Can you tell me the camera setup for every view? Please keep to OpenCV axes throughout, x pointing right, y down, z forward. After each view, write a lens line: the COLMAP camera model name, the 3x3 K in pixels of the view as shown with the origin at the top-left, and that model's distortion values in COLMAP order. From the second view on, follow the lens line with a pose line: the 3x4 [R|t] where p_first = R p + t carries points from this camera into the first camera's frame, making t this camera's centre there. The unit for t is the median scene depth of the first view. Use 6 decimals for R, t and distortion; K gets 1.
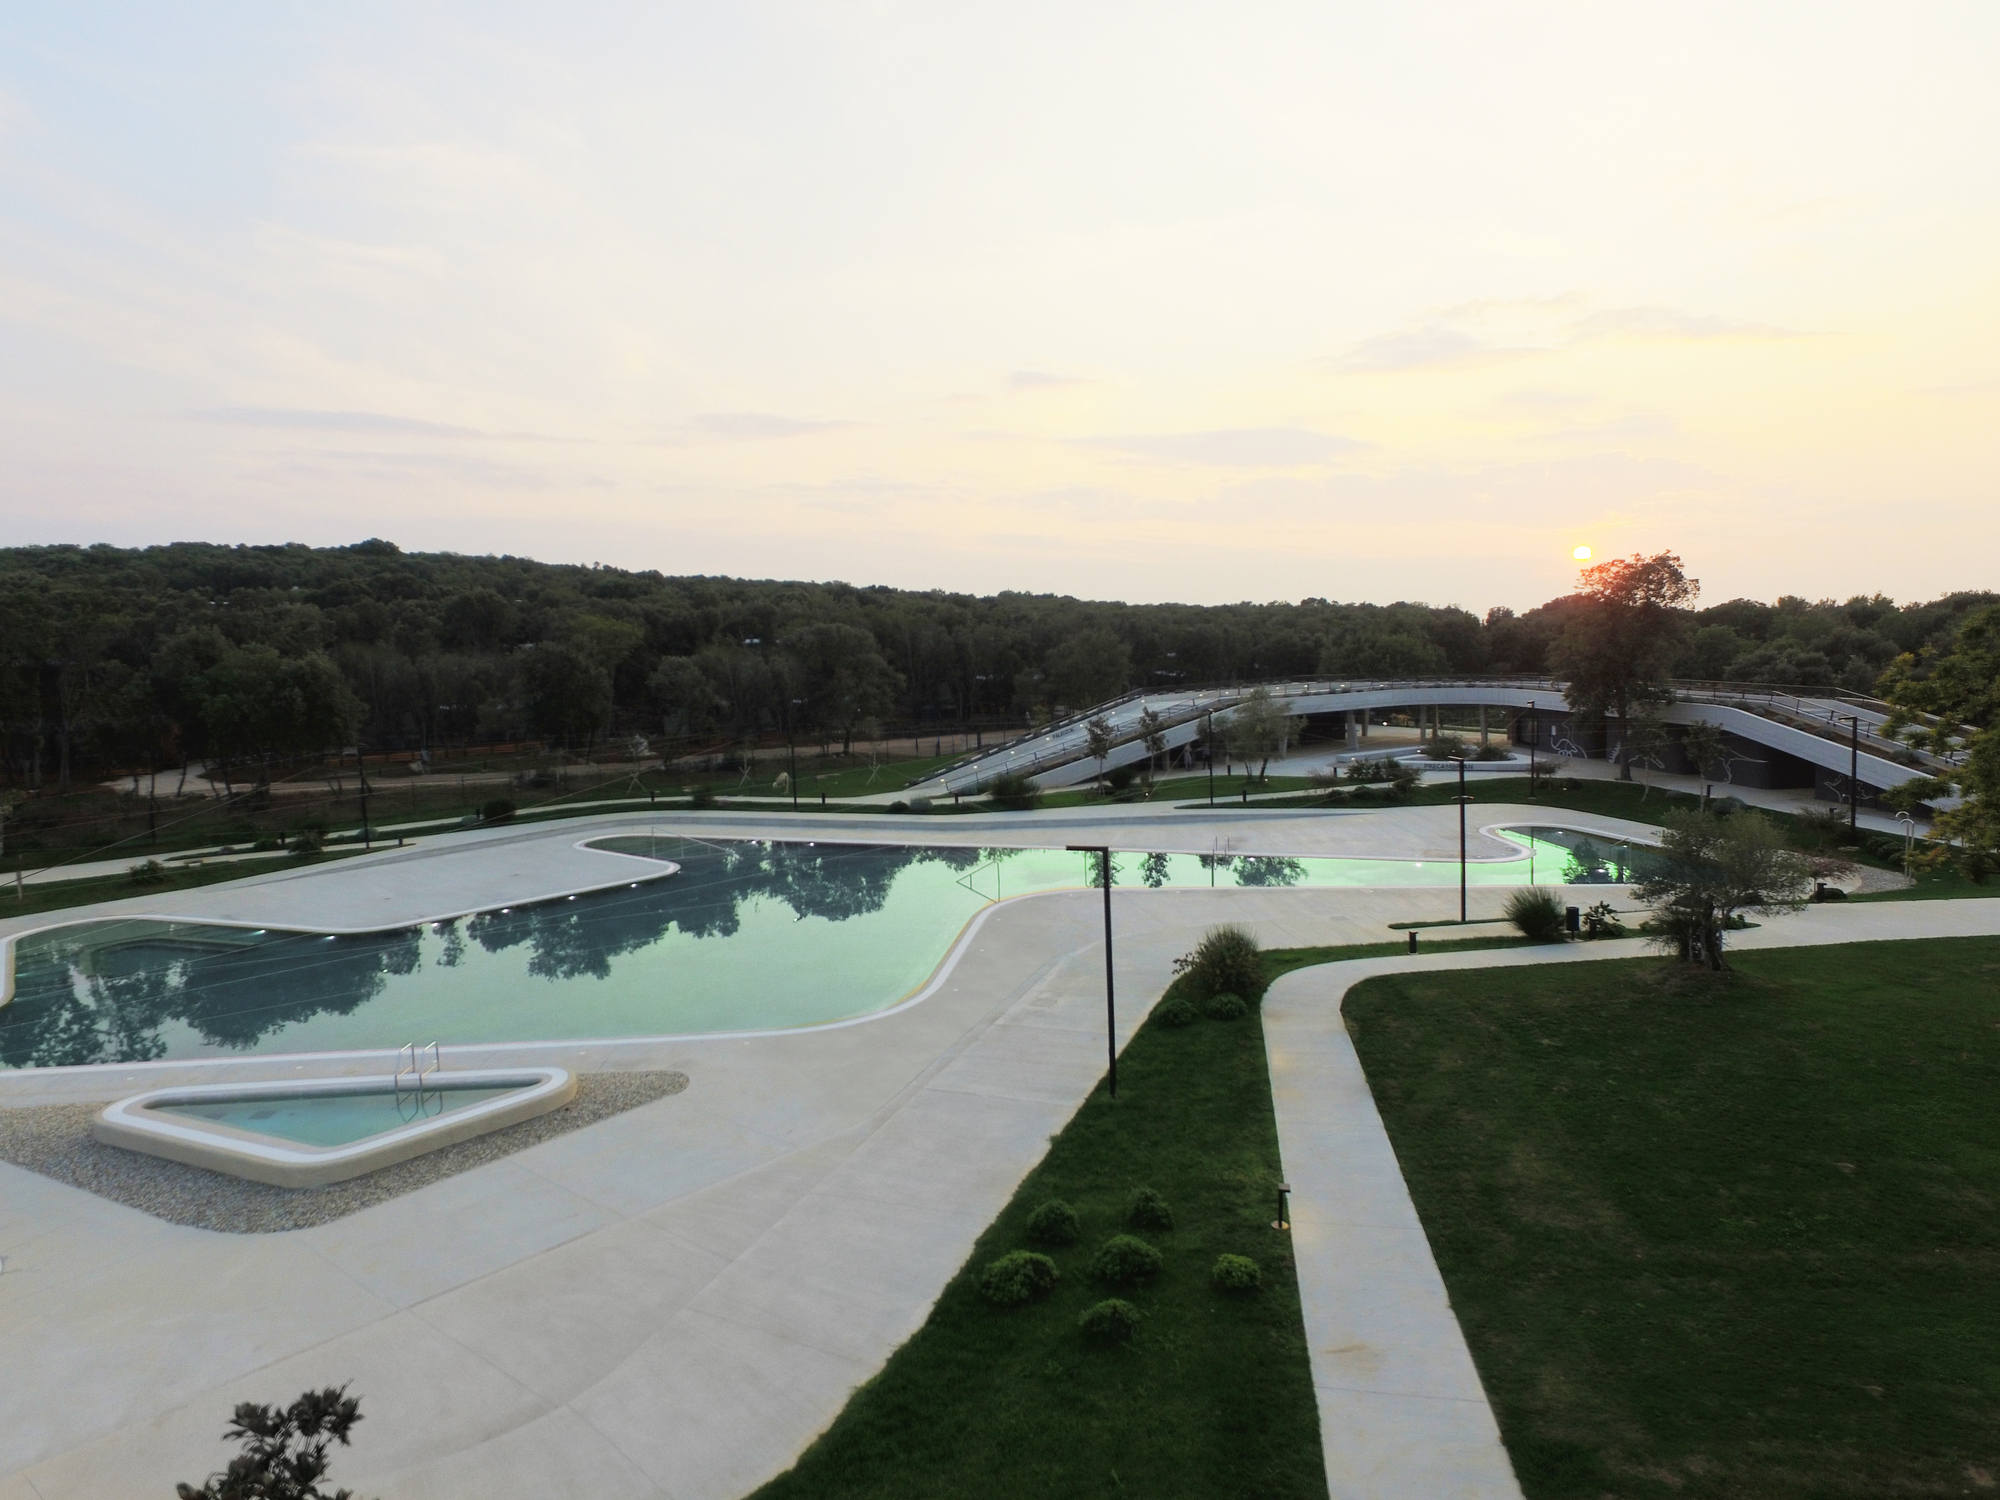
lens RADIAL K [[1174.2, 0, 998.1], [0, 1174.2, 746.9], [0, 0, 1]] dist [0.002682, 0.000465]
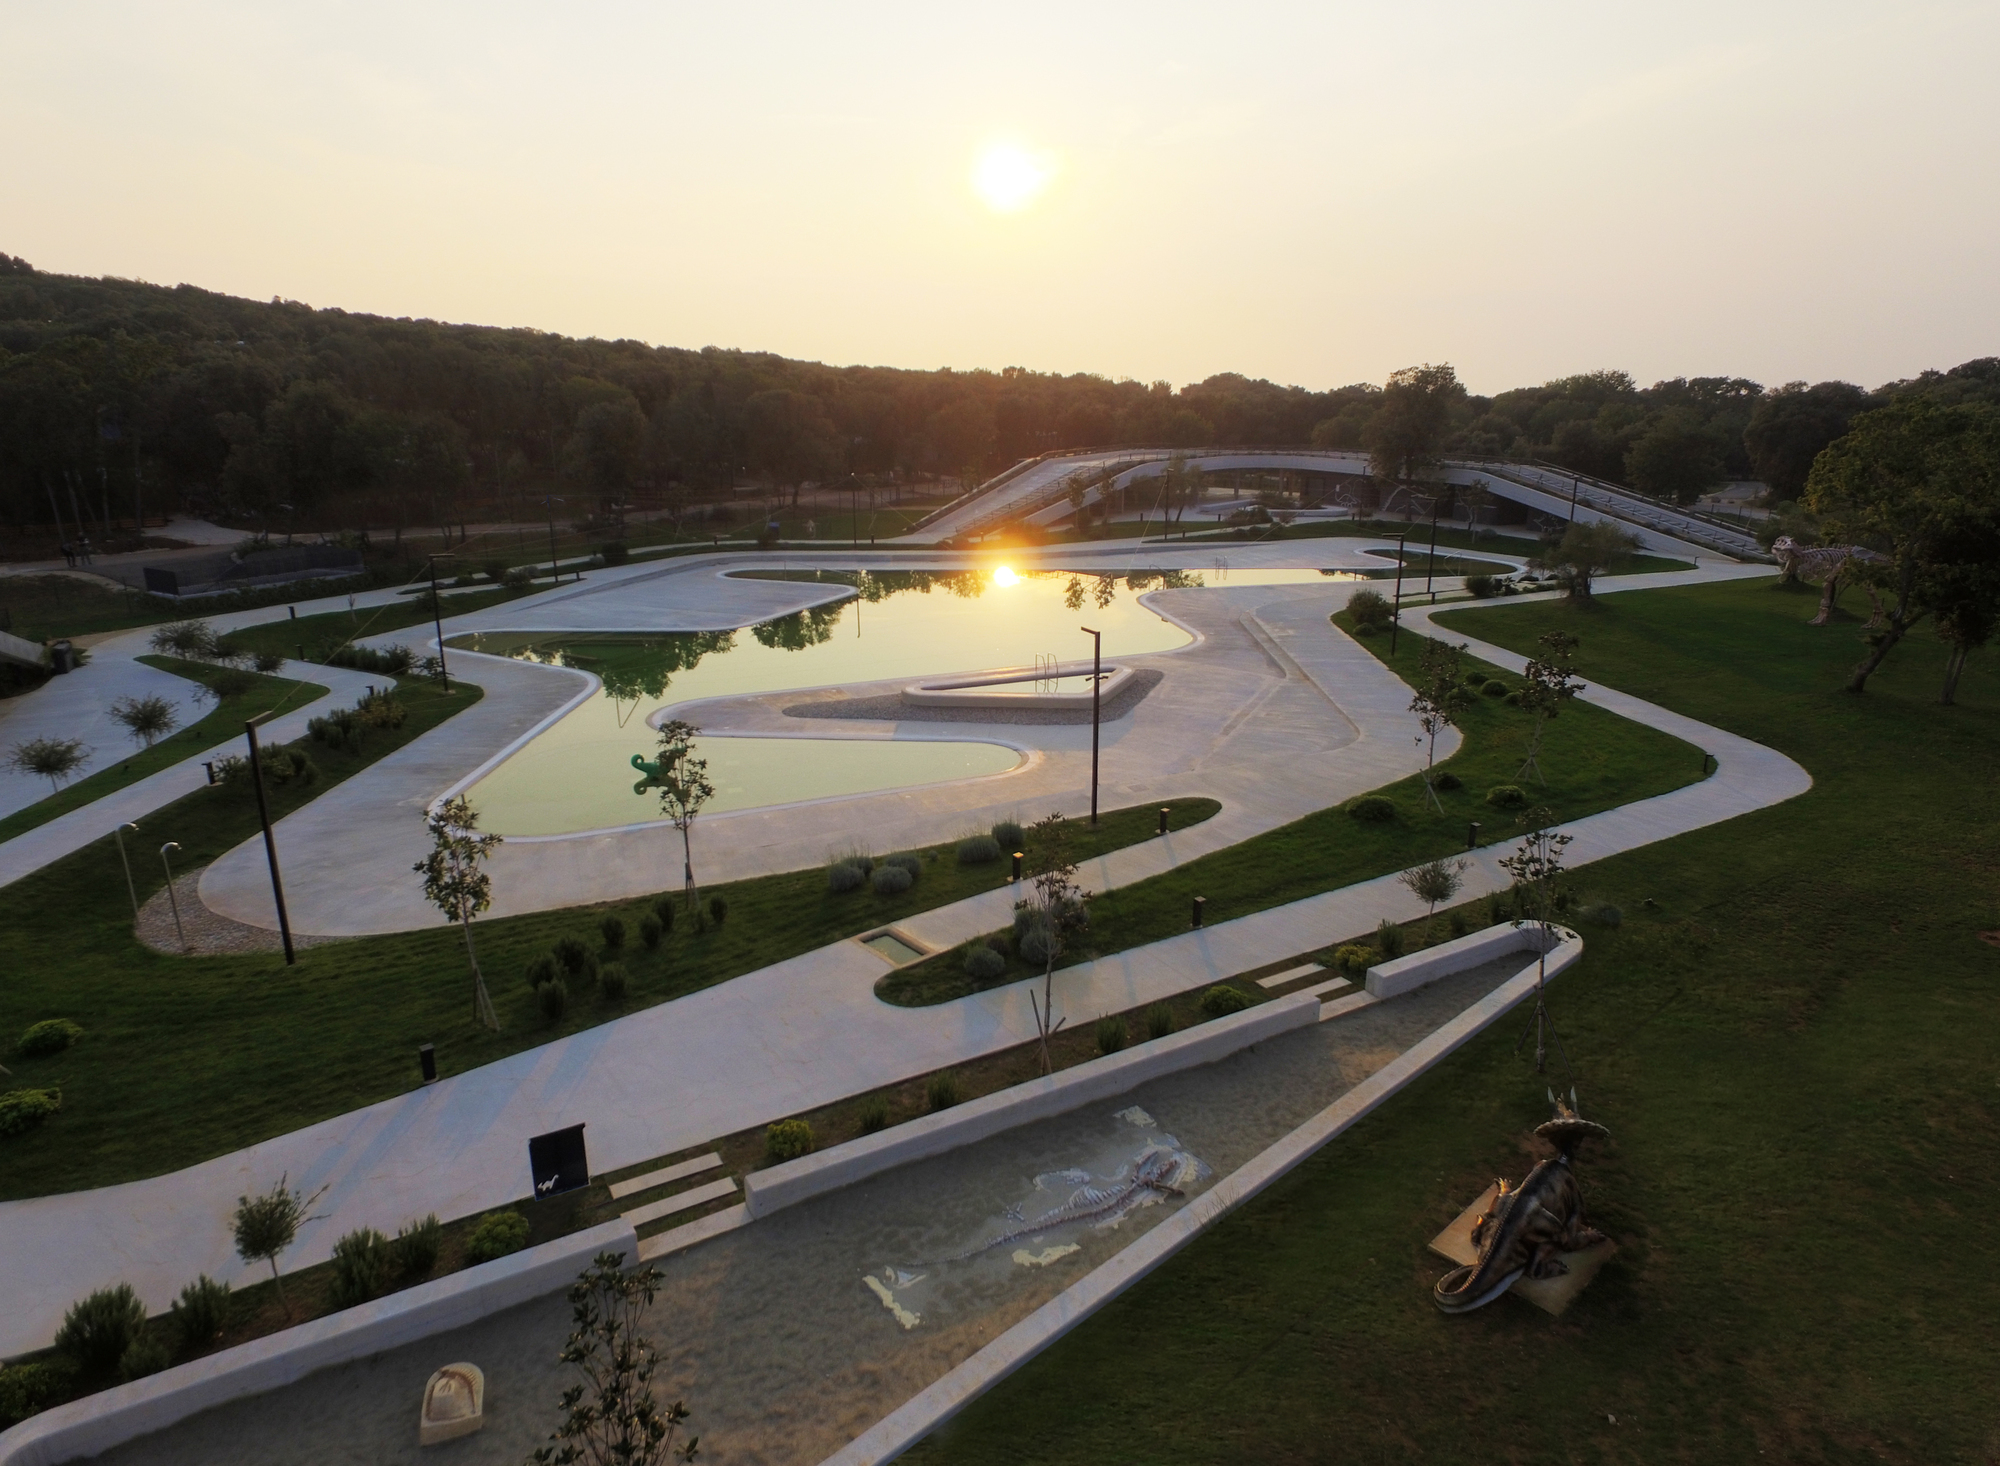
lens RADIAL K [[1225.2, 0, 1001.3], [0, 1225.2, 736.0], [0, 0, 1]] dist [0.007502, 0.001963]
pose [[0.939518, -0.063286, 0.336602, -0.473640], [0.002430, 0.983987, 0.178222, 0.017367], [-0.342491, -0.166625, 0.924628, -0.291618]]
